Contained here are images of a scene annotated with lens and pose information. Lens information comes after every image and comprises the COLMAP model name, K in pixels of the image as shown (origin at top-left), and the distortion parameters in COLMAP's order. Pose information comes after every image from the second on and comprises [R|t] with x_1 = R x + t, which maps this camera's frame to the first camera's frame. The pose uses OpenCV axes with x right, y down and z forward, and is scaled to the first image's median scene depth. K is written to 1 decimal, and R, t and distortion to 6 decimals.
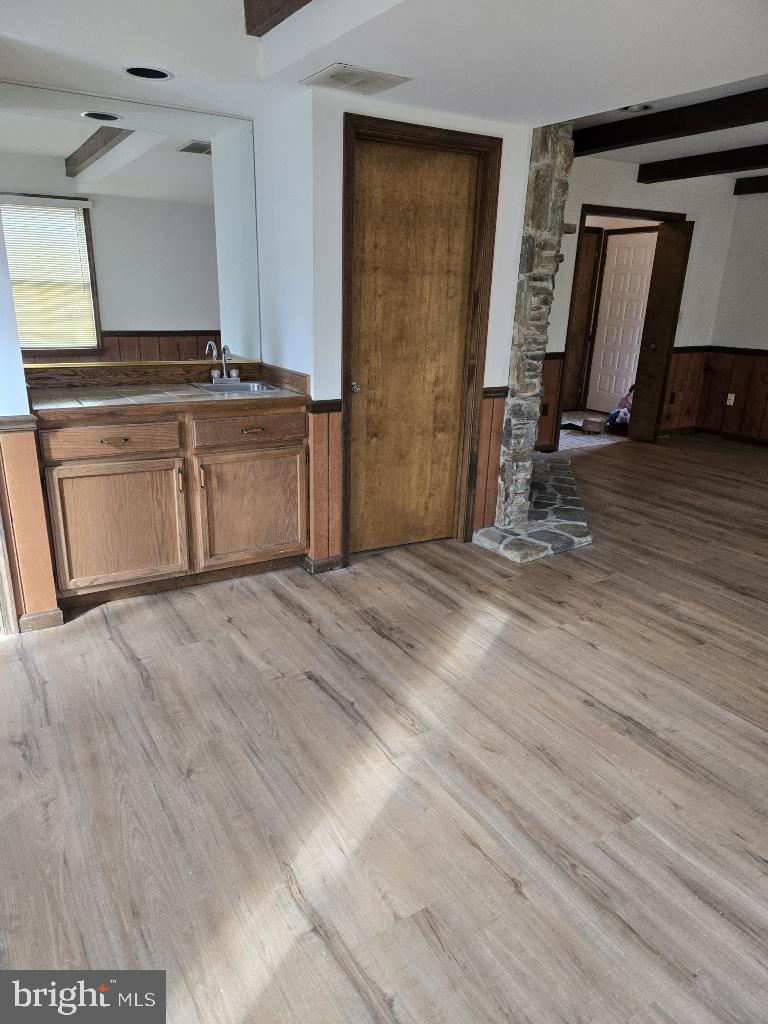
lens RADIAL K [[684.1, 0, 378.7], [0, 684.1, 526.8], [0, 0, 1]] dist [0.035959, -0.002410]
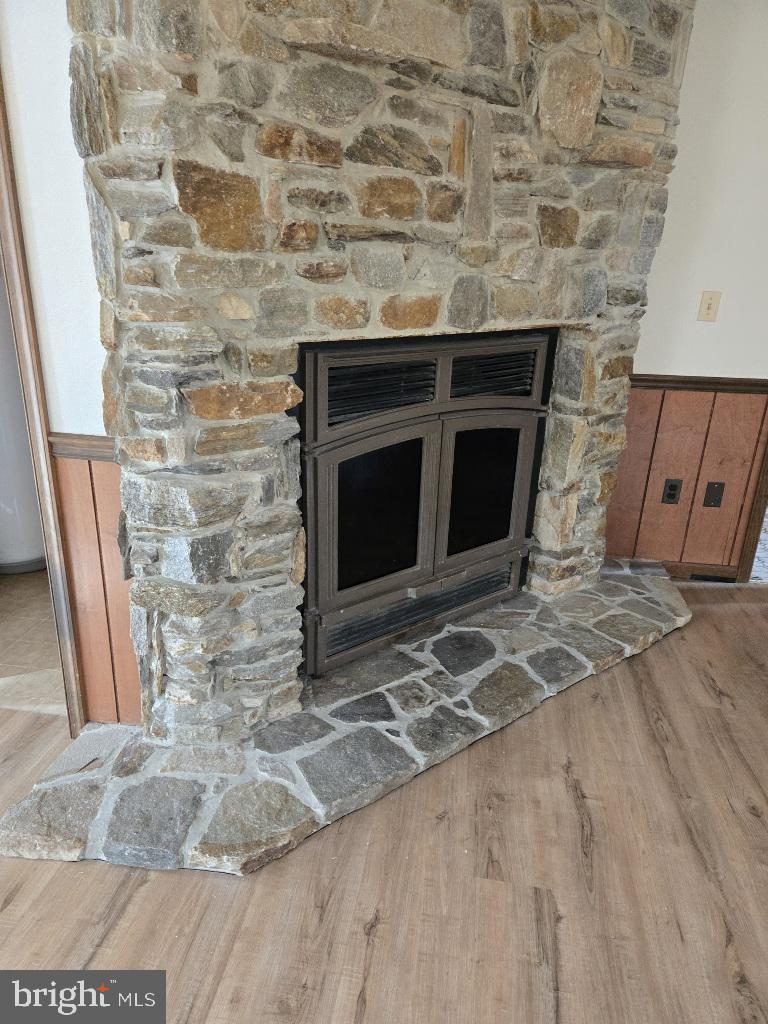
lens RADIAL K [[714.3, 0, 384.0], [0, 714.3, 512.0], [0, 0, 1]] dist [0.029636, -0.001702]
pose [[0.768311, 0.225829, -0.598915, 0.507607], [-0.224731, 0.971298, 0.077947, -0.198865], [0.599328, 0.074707, 0.797010, 0.643901]]
